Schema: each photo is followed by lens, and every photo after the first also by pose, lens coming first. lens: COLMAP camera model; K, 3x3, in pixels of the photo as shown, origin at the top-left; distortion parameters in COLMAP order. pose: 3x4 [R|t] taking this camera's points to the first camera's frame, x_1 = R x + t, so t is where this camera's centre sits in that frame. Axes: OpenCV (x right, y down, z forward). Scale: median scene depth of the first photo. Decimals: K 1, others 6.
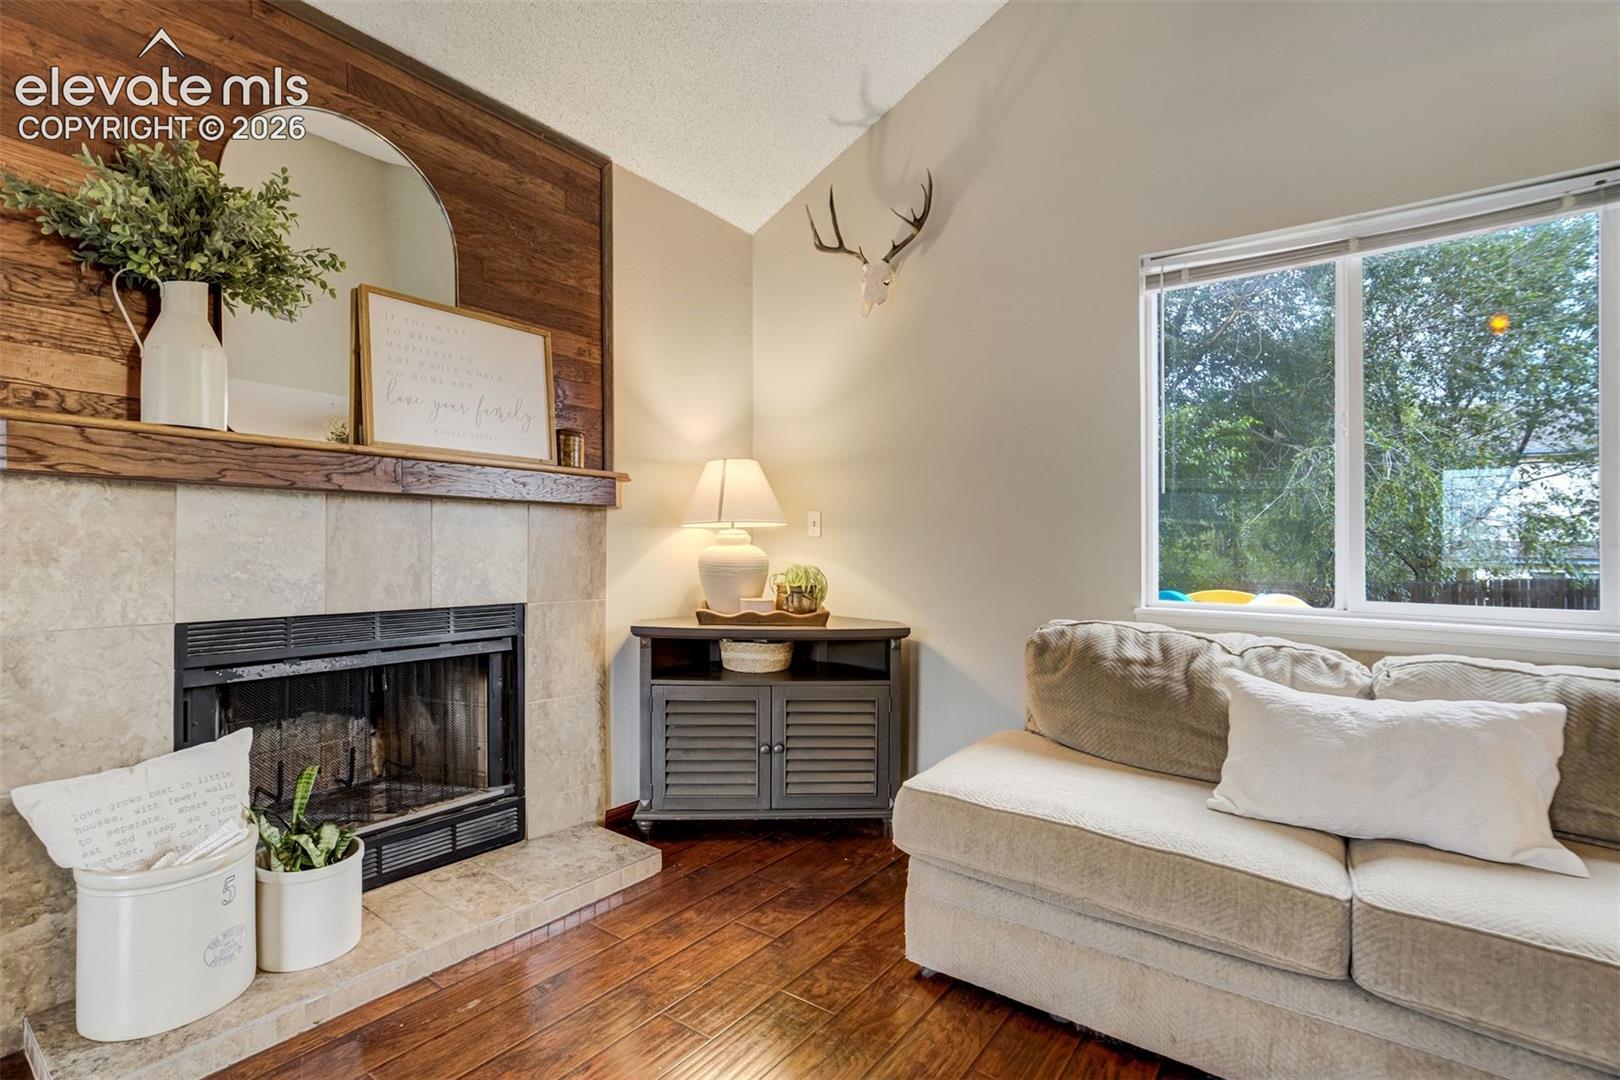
lens RADIAL K [[741.1, 0, 783.7], [0, 741.1, 541.1], [0, 0, 1]] dist [-0.035209, 0.012932]
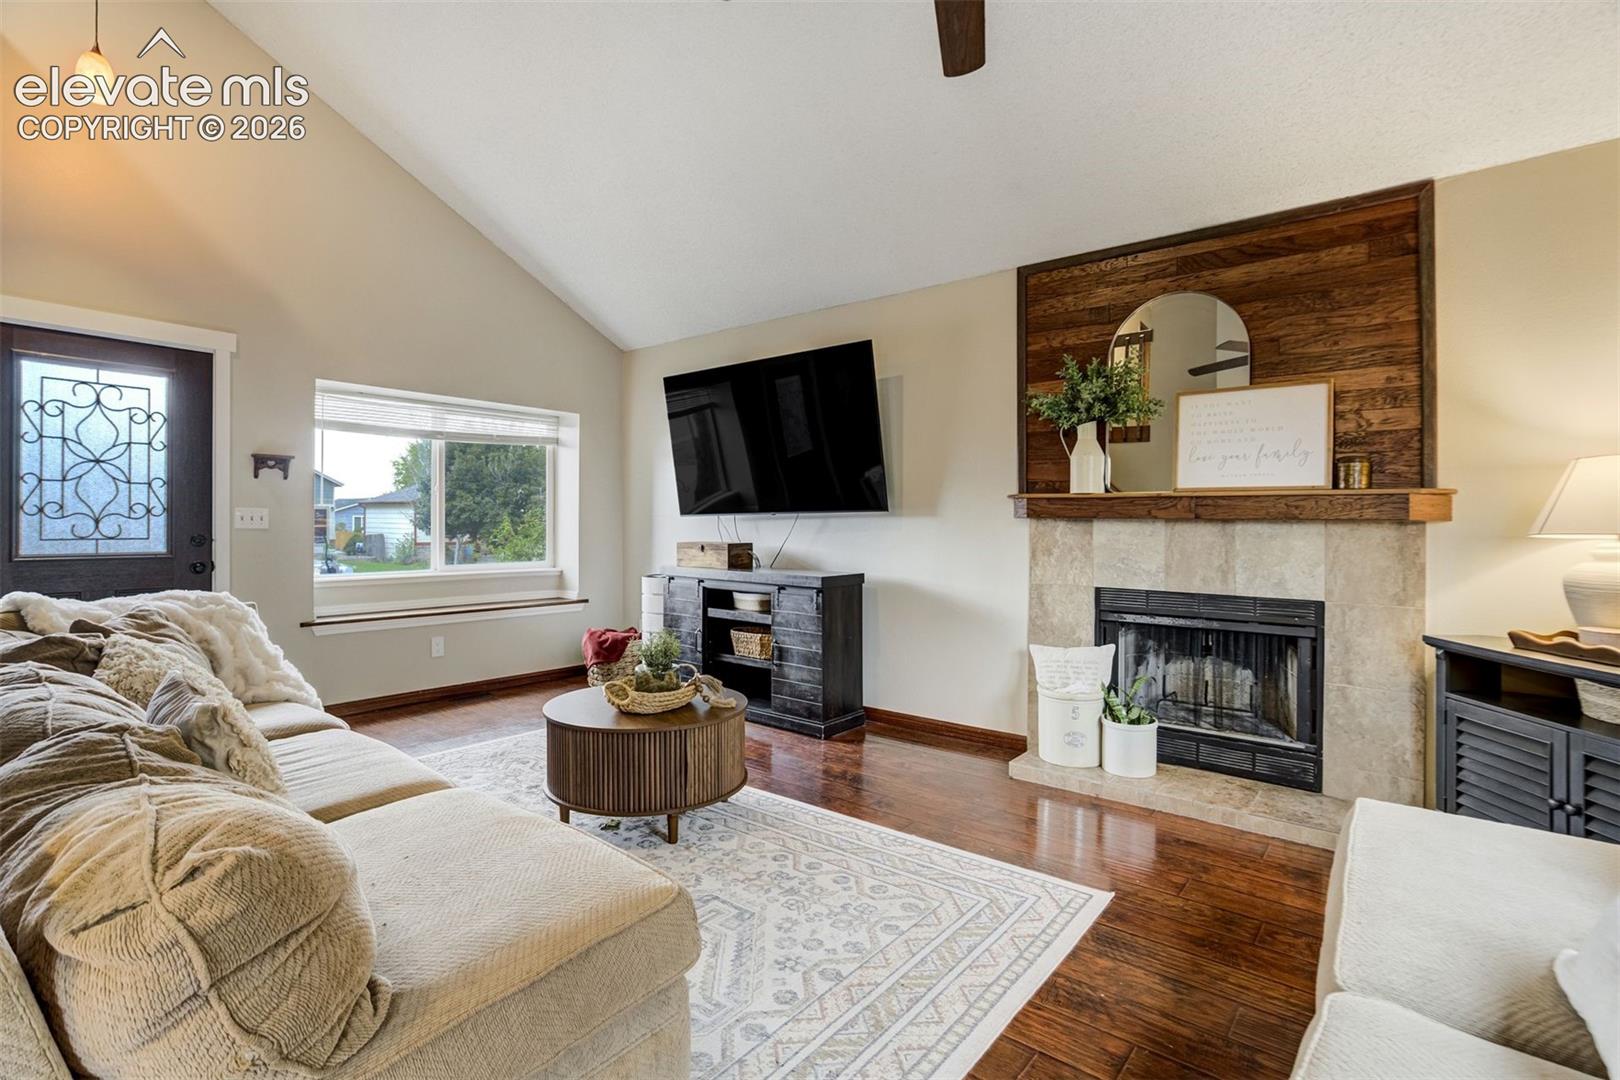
lens RADIAL K [[741.1, 0, 868.8], [0, 741.1, 539.8], [0, 0, 1]] dist [-0.035209, 0.012932]
pose [[0.024821, 0.010497, -0.999637, 0.863947], [-0.004528, 0.999936, 0.010387, -0.027986], [0.999682, 0.004269, 0.024867, 0.215099]]
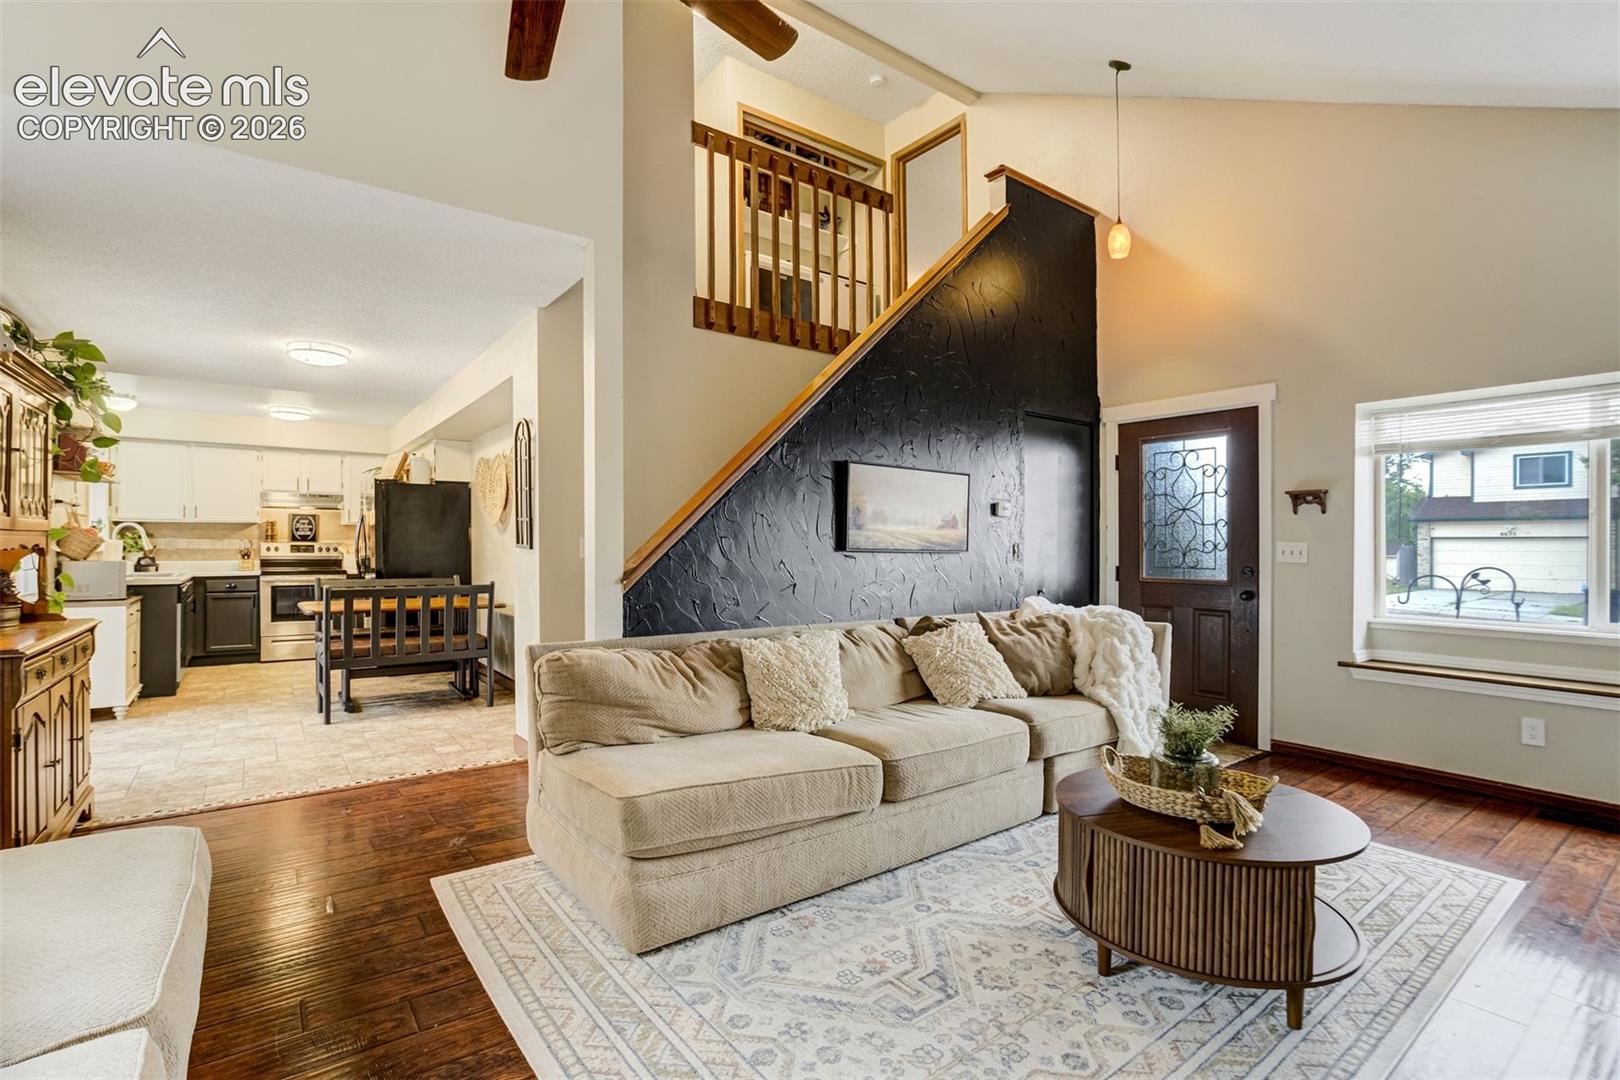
lens RADIAL K [[741.1, 0, 778.6], [0, 741.1, 555.1], [0, 0, 1]] dist [-0.035209, 0.012932]
pose [[-0.963024, -0.019590, 0.268702, -0.179770], [-0.016486, 0.999769, 0.013805, -0.052741], [-0.268911, 0.008865, -0.963124, 0.916576]]
